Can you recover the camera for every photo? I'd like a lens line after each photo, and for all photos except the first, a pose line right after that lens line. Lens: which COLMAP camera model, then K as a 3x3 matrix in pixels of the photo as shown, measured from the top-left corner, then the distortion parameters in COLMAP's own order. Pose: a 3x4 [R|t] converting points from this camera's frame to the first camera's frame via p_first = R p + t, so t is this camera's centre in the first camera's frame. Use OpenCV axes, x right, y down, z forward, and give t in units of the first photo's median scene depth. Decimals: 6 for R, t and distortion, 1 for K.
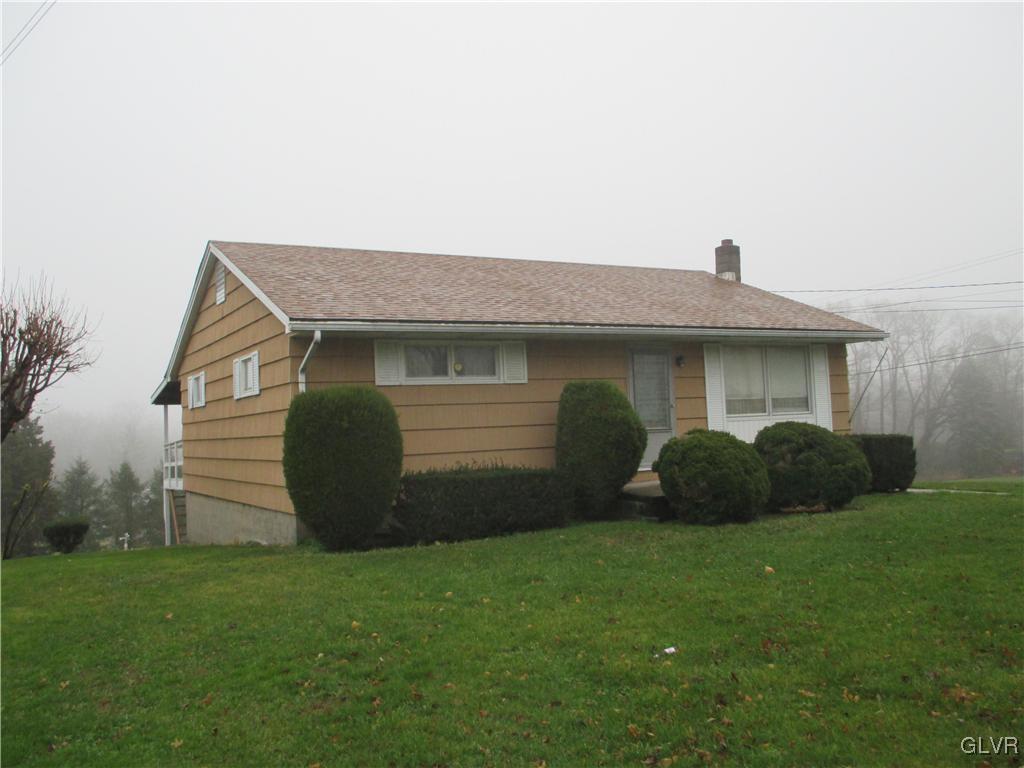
lens RADIAL K [[899.8, 0, 512.0], [0, 899.8, 384.0], [0, 0, 1]] dist [-0.001297, -0.000466]
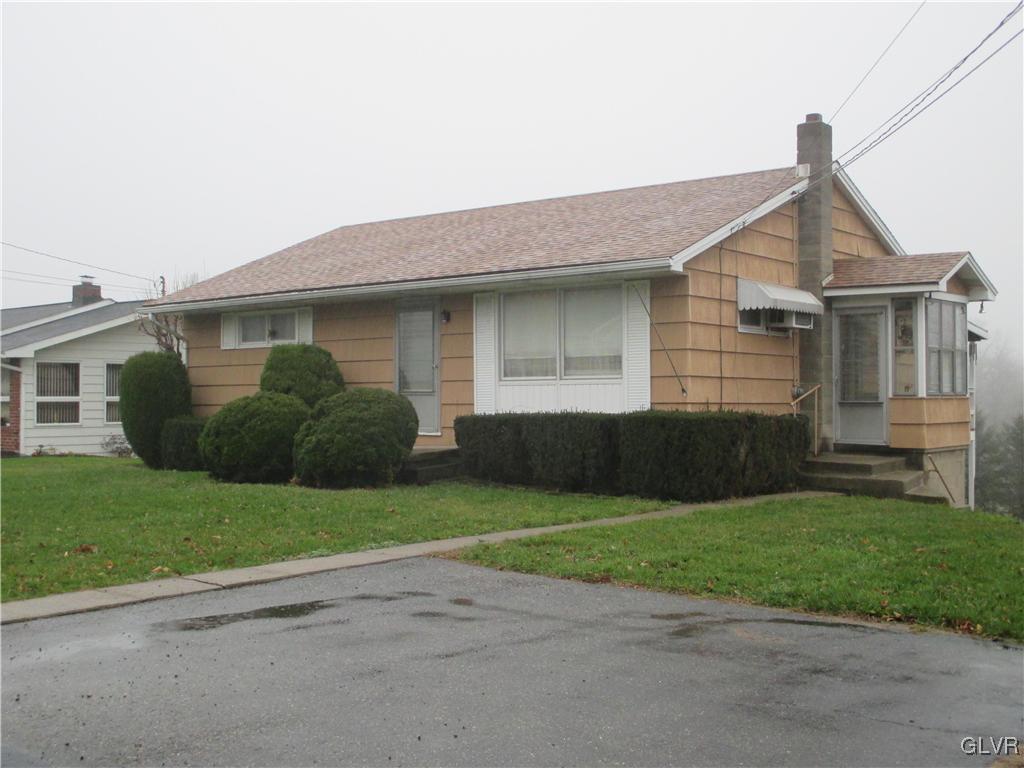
lens RADIAL K [[1212.6, 0, 512.0], [0, 1212.6, 384.0], [0, 0, 1]] dist [-0.003018, -0.001649]
pose [[0.380340, 0.025704, -0.924489, 1.421061], [0.029686, 0.998759, 0.039982, -0.004915], [0.924370, -0.042651, 0.379105, 0.639993]]
